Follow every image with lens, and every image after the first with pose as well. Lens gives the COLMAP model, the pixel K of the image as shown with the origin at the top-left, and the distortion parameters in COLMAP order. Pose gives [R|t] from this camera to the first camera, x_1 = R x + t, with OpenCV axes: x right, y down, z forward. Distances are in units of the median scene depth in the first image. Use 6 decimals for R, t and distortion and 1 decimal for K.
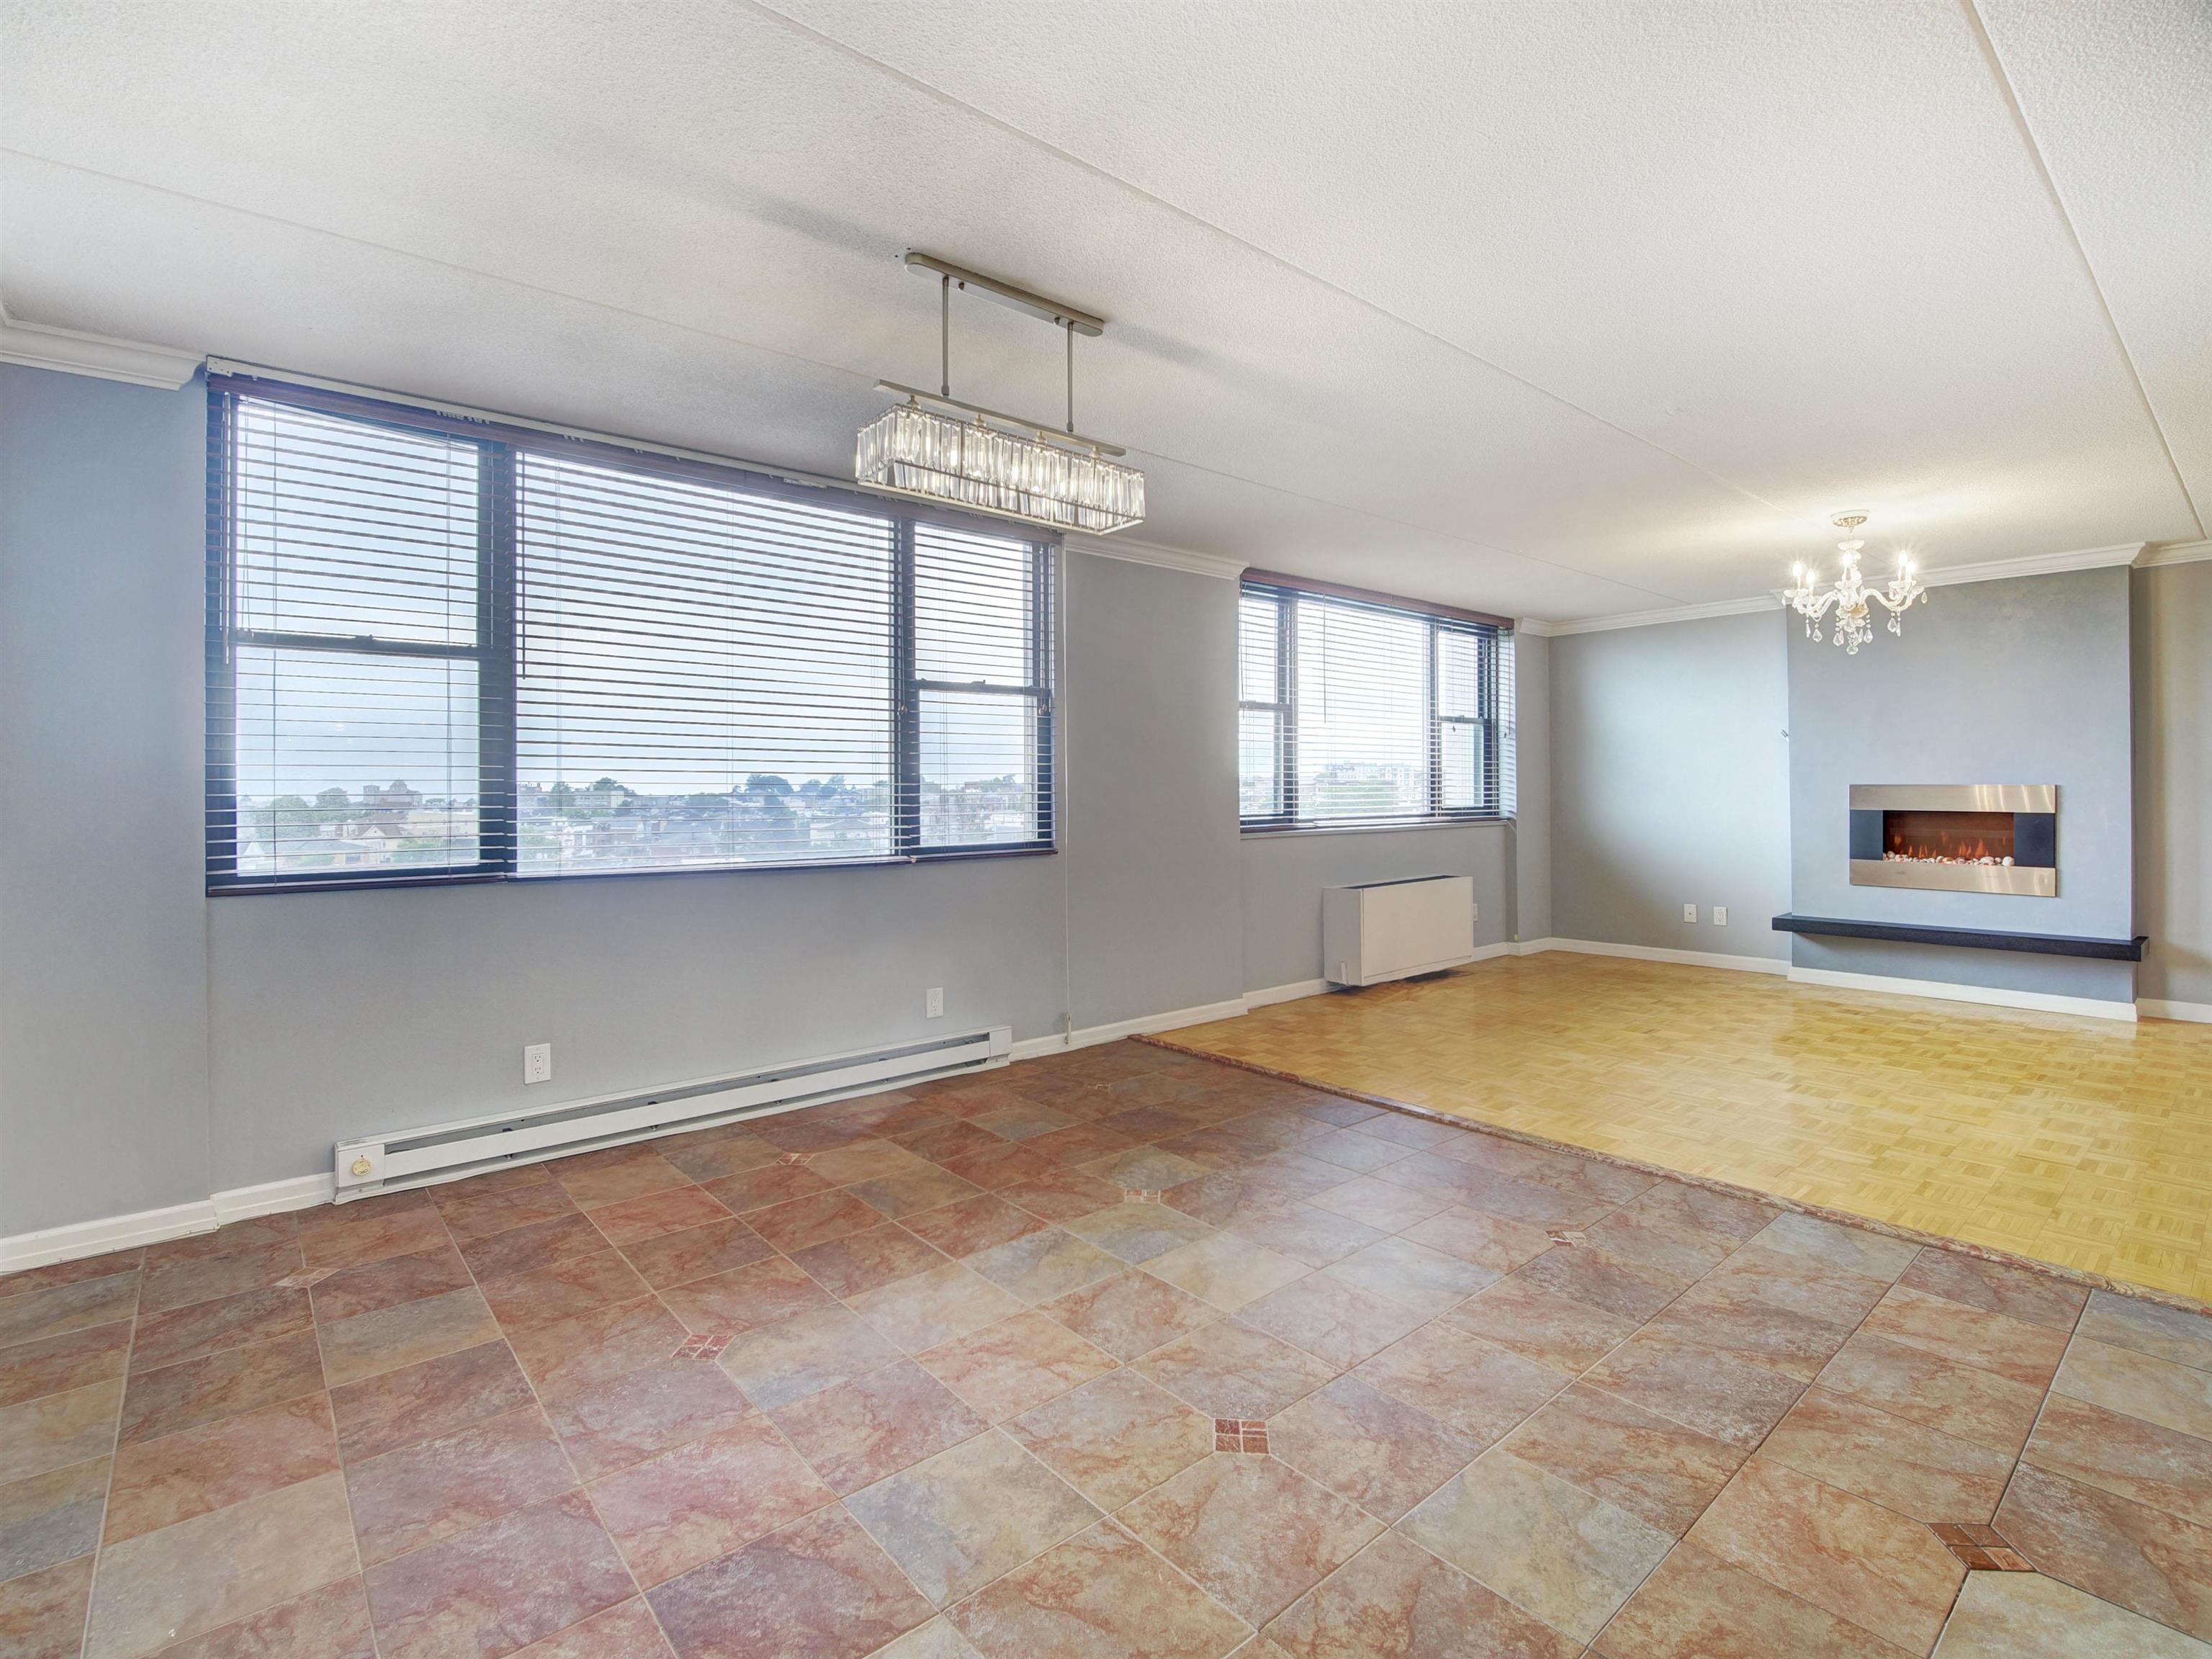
lens RADIAL K [[1047.1, 0, 1099.1], [0, 1047.1, 785.8], [0, 0, 1]] dist [-0.014301, -0.000421]
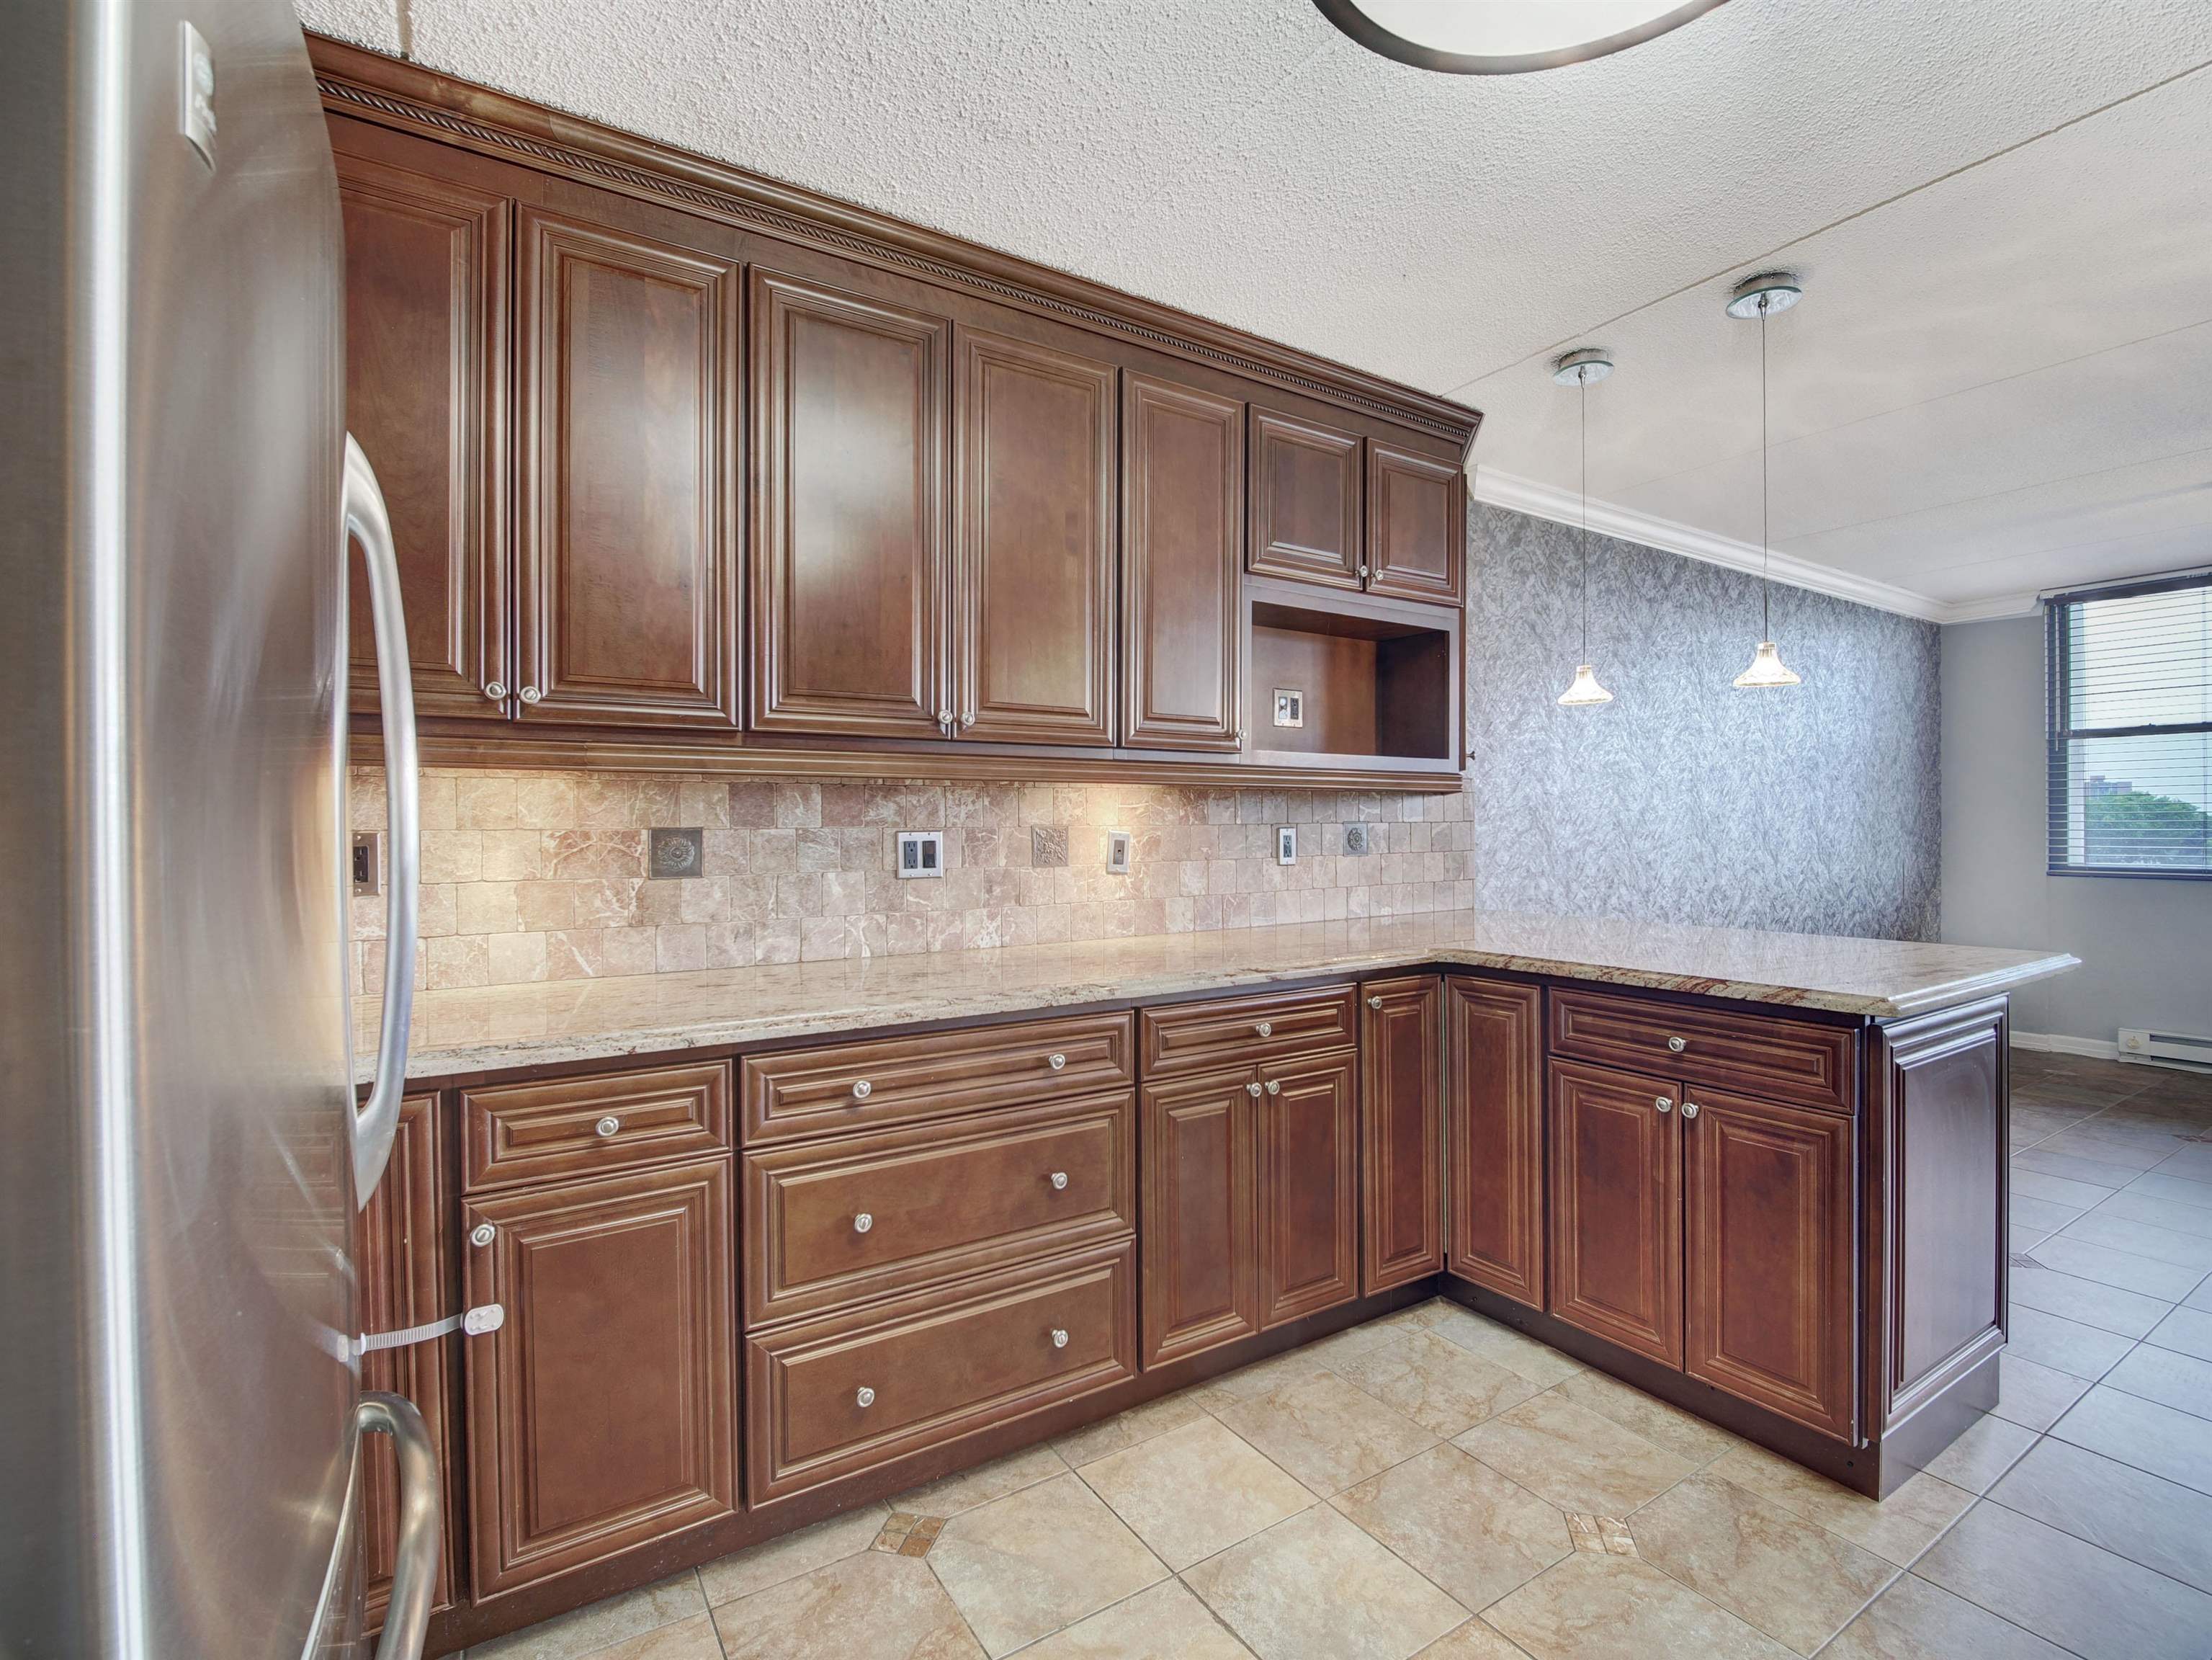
lens RADIAL K [[1035.7, 0, 1108.1], [0, 1035.7, 833.3], [0, 0, 1]] dist [-0.013331, -0.000126]
pose [[-0.128510, 0.010221, -0.991656, 0.743624], [0.010086, 0.999909, 0.009000, -0.002295], [0.991657, -0.008845, -0.128601, -0.279495]]
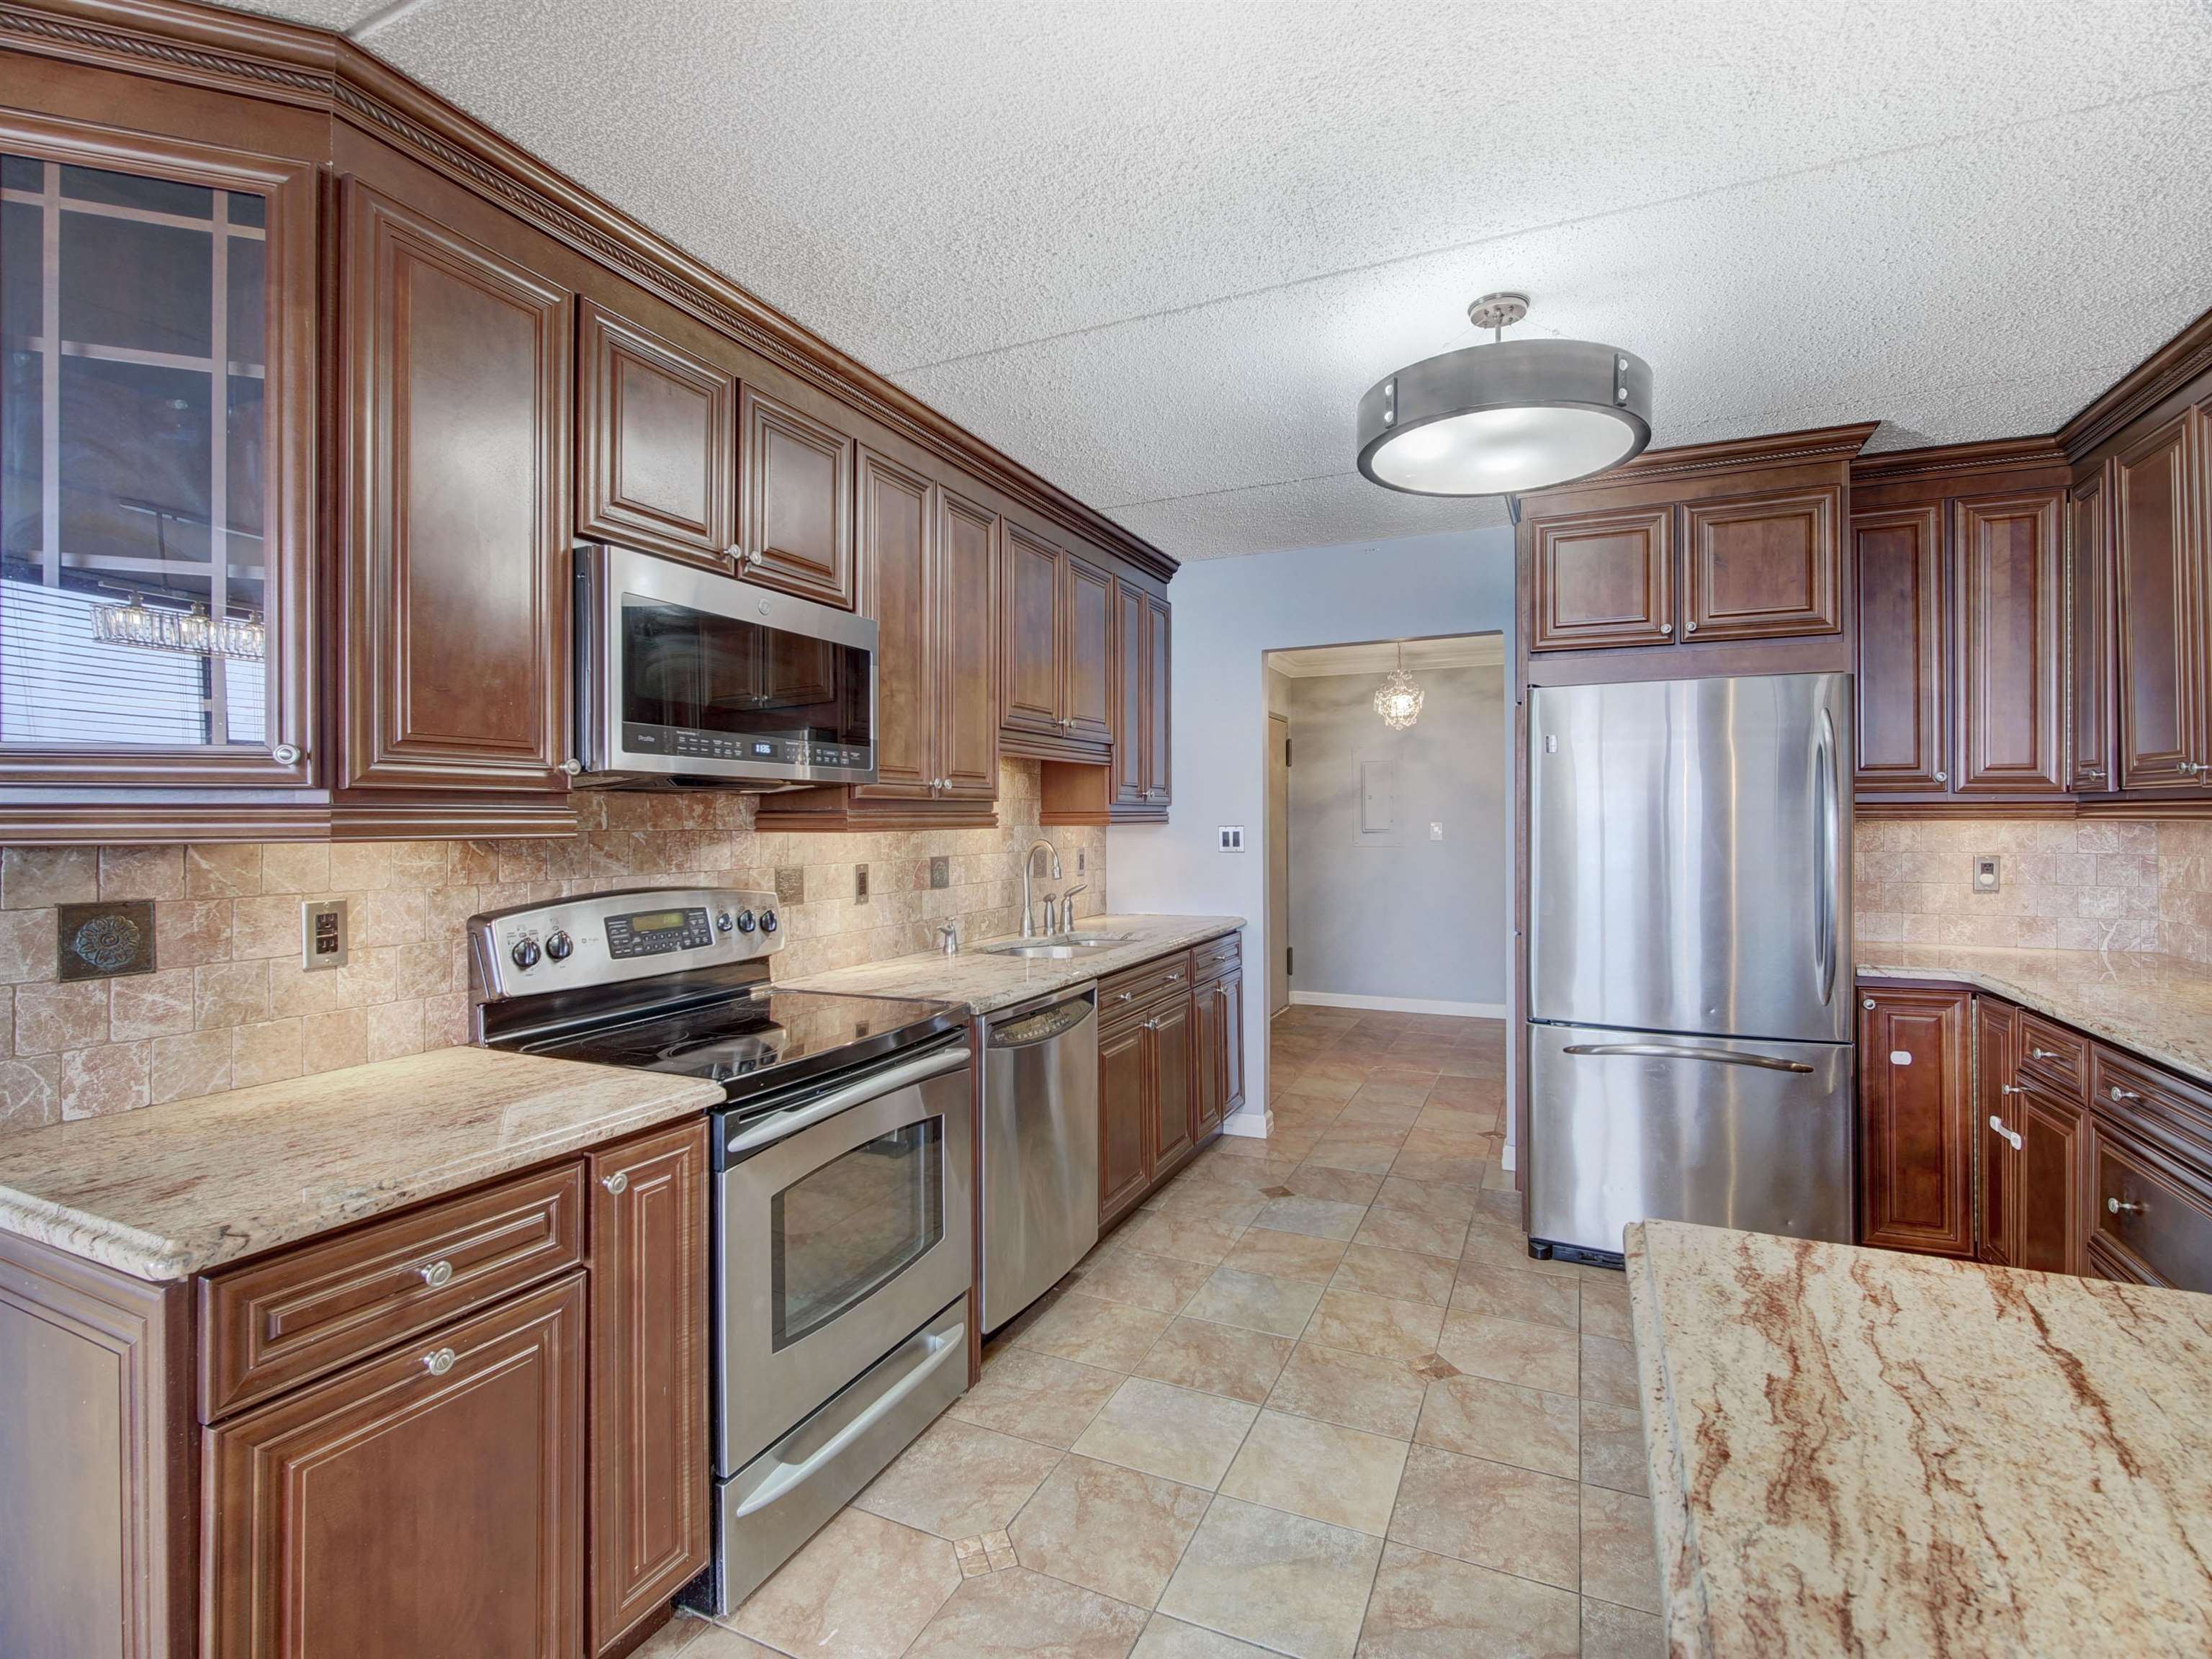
lens RADIAL K [[1004.5, 0, 1108.6], [0, 1004.5, 823.3], [0, 0, 1]] dist [-0.013354, -0.000892]
pose [[-0.422592, 0.004502, 0.906309, 0.197456], [0.004985, 0.999984, -0.002643, -0.024927], [-0.906306, 0.003401, -0.422608, 0.147384]]
